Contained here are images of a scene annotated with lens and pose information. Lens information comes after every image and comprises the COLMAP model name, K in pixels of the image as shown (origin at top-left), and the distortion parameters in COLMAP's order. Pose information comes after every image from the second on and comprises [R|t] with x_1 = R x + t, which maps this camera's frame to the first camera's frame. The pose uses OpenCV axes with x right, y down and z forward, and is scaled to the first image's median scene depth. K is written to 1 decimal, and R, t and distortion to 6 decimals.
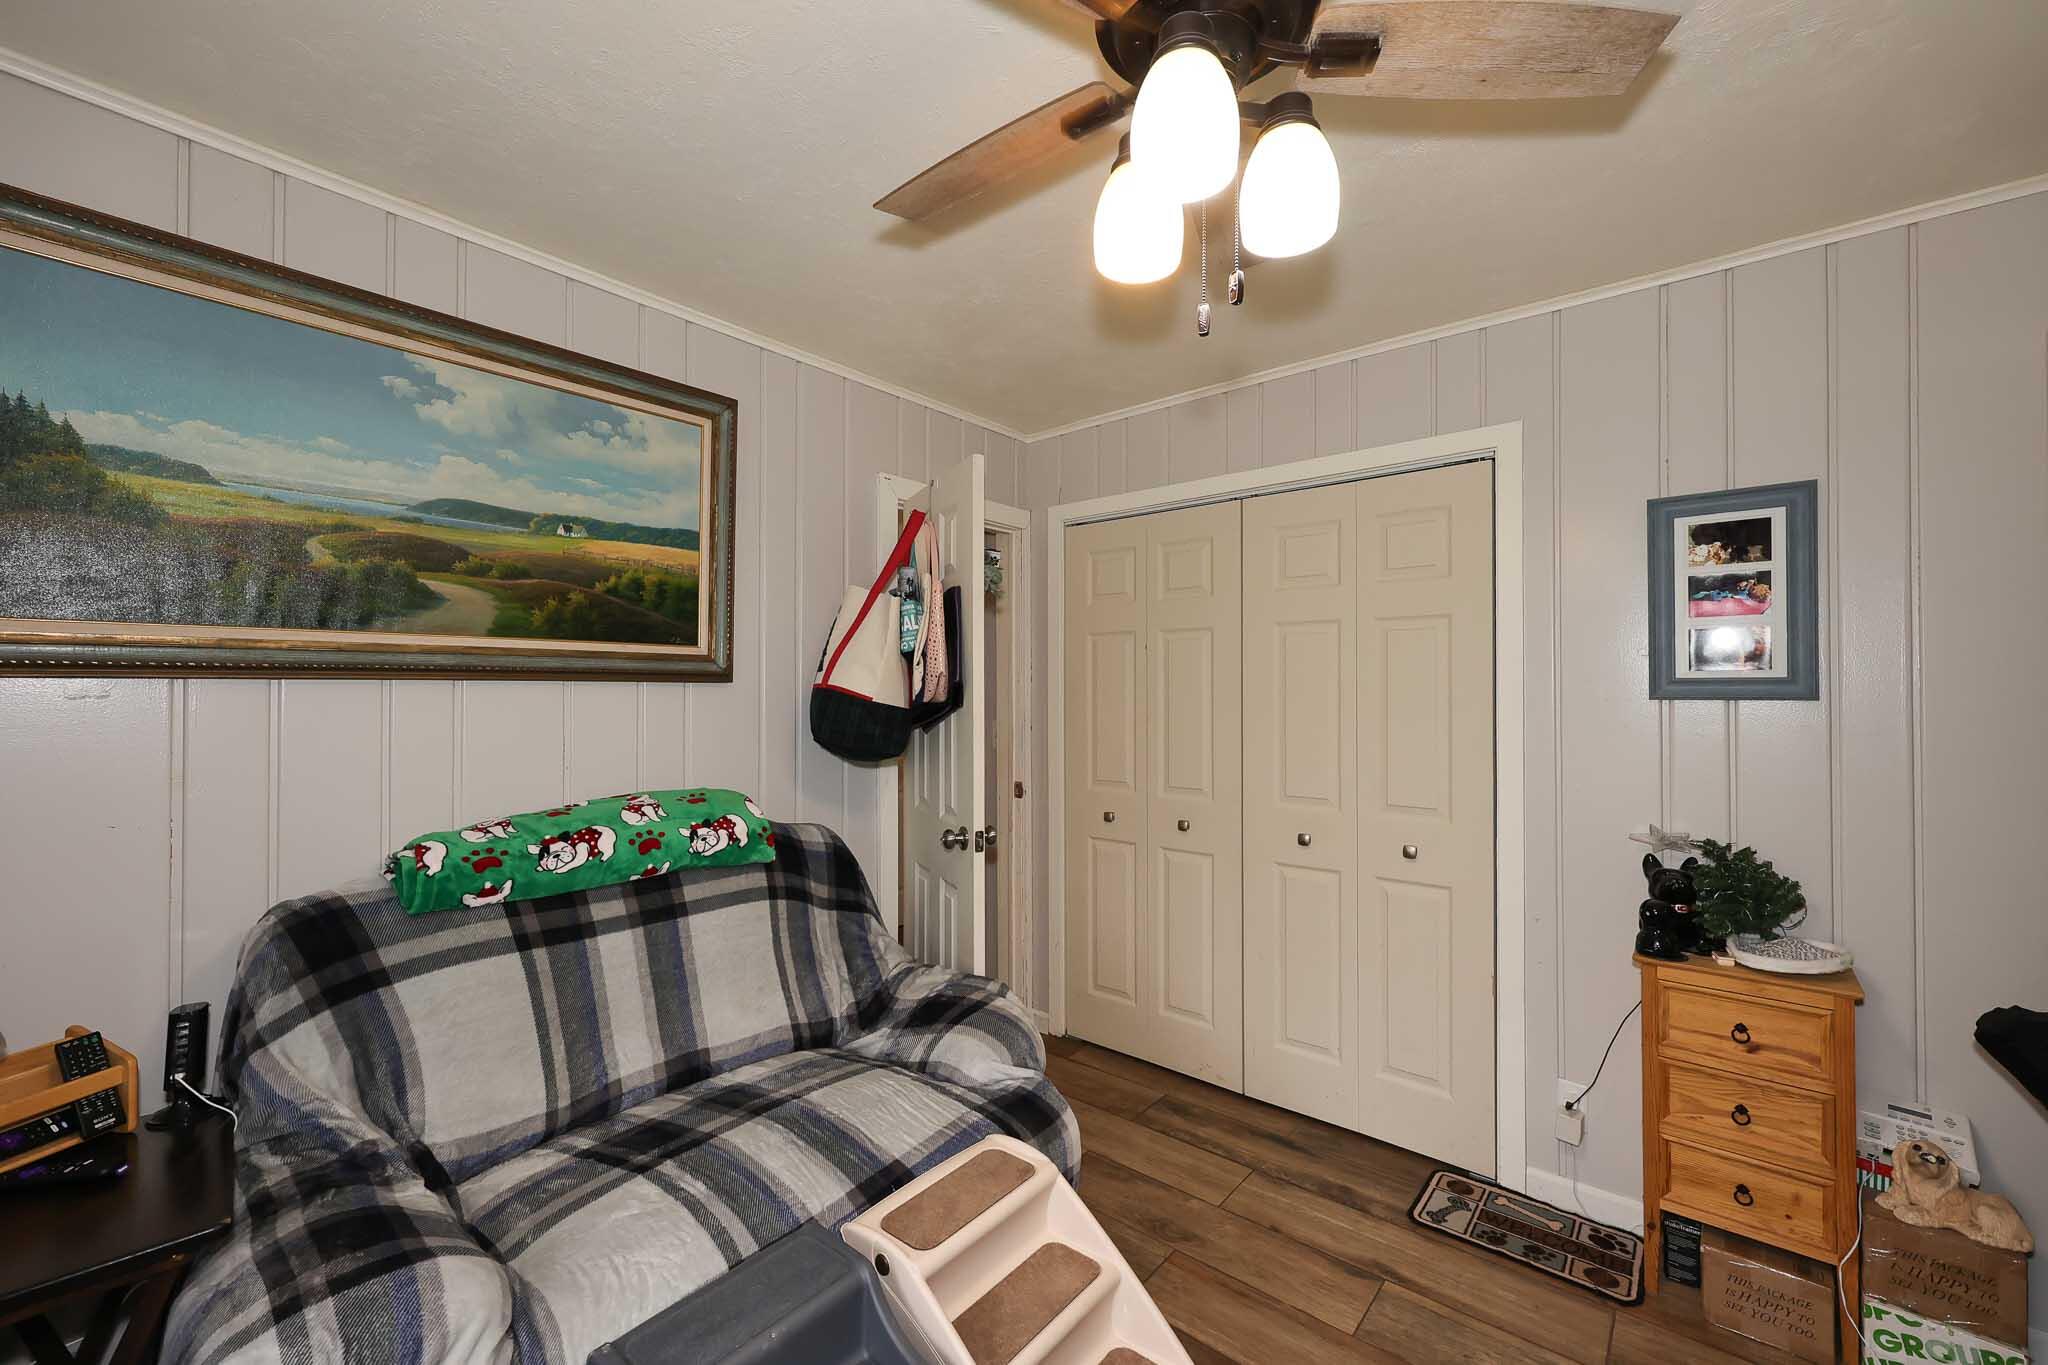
lens RADIAL K [[836.7, 0, 1024.0], [0, 836.7, 682.5], [0, 0, 1]] dist [0.009397, 0.000160]
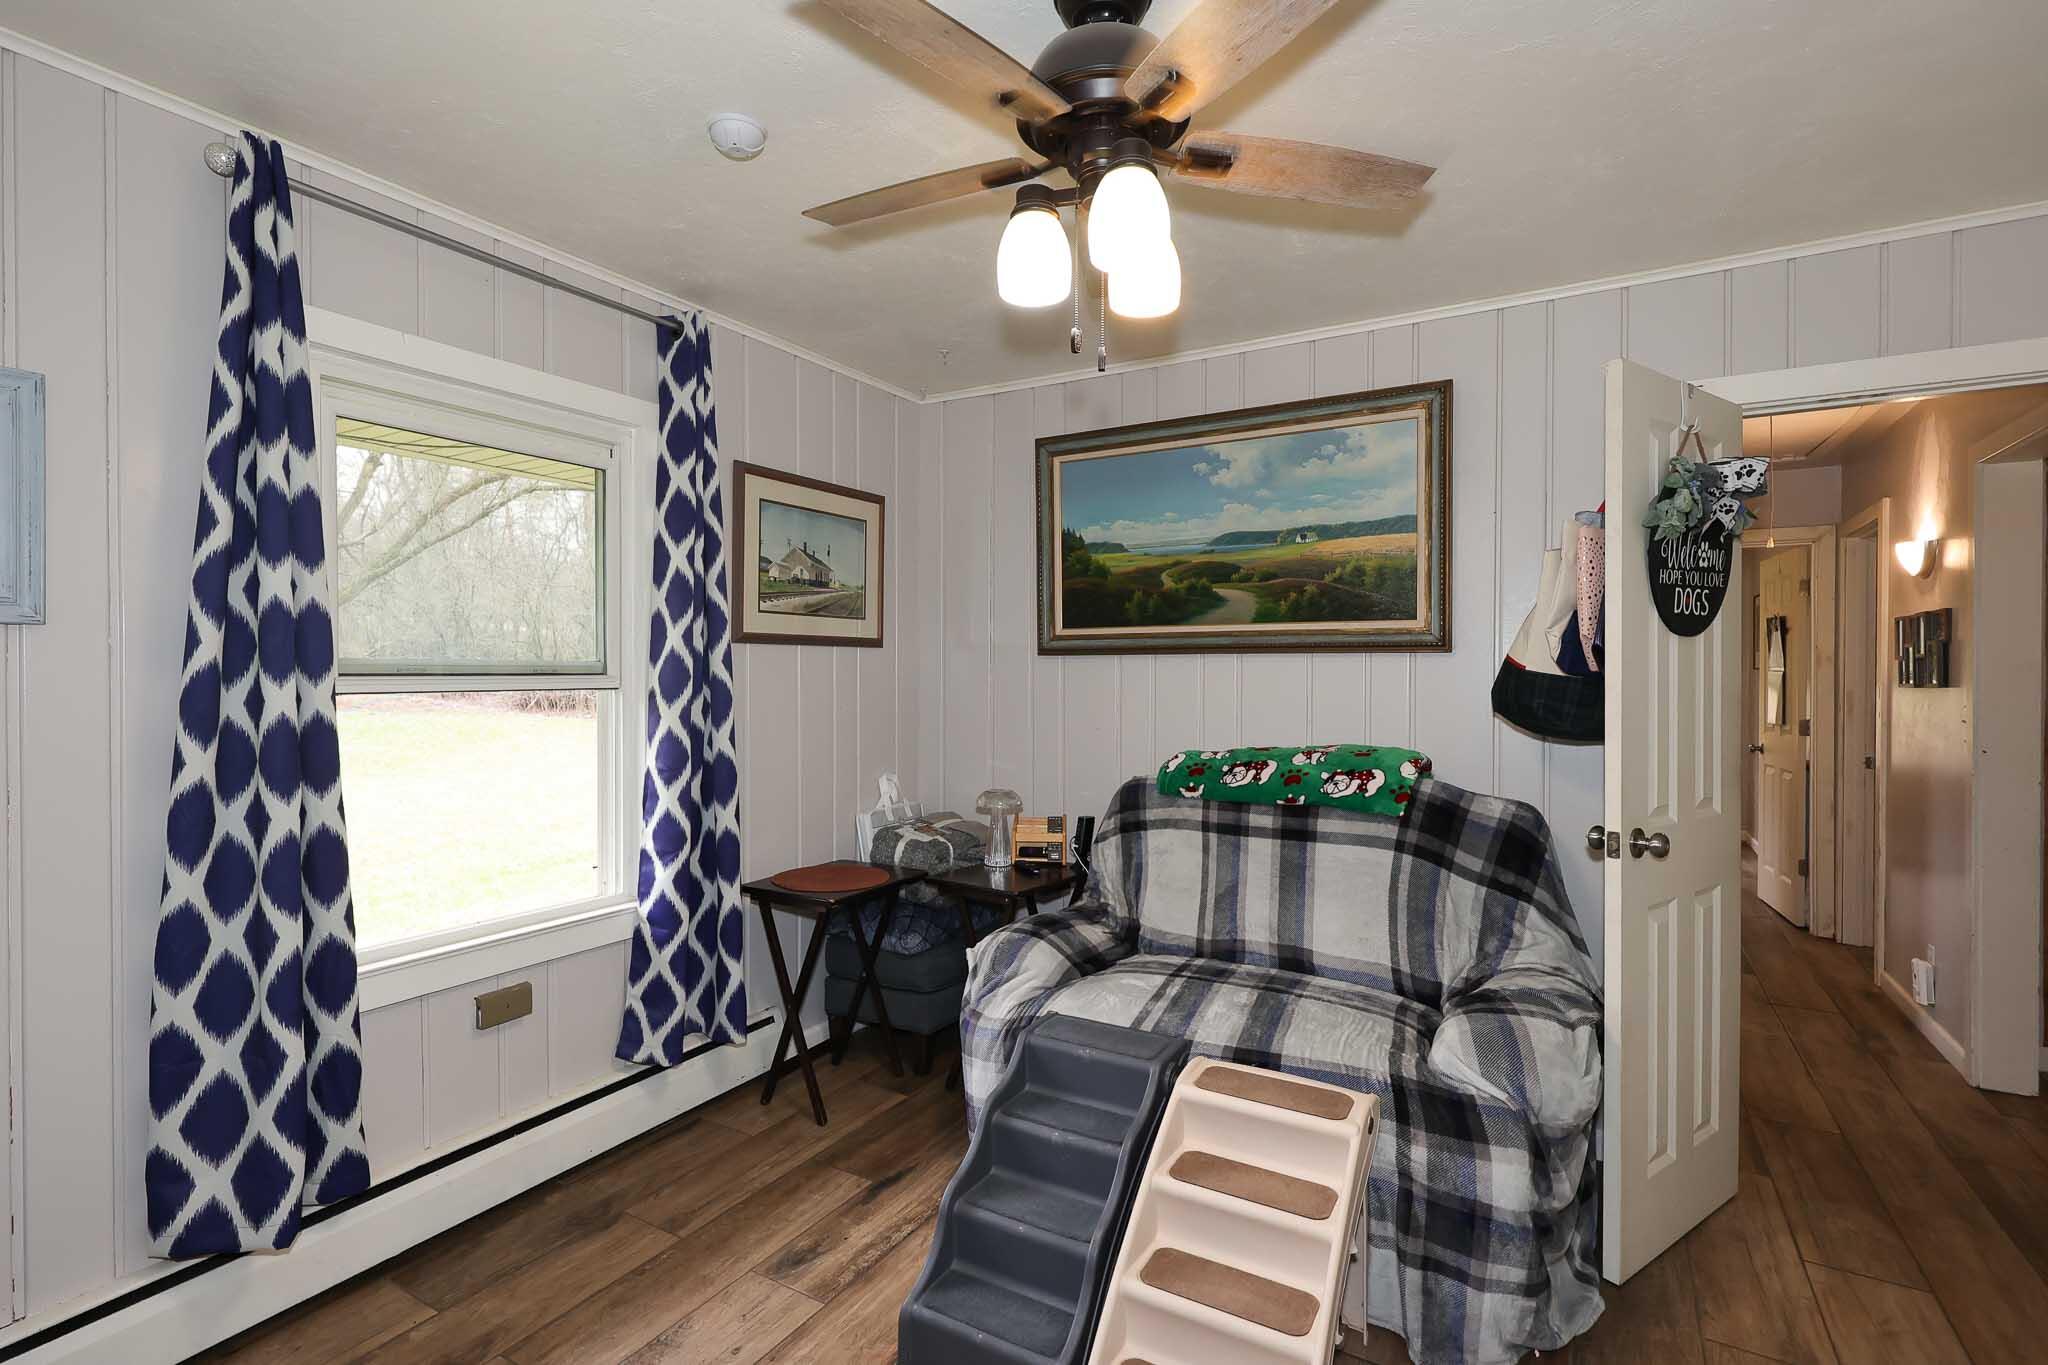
lens RADIAL K [[934.2, 0, 1024.0], [0, 934.2, 682.5], [0, 0, 1]] dist [0.002815, 0.000412]
pose [[0.158764, 0.011579, -0.987249, 0.896342], [0.004170, 0.999914, 0.012399, 0.025724], [0.987308, -0.006085, 0.158702, 0.368671]]
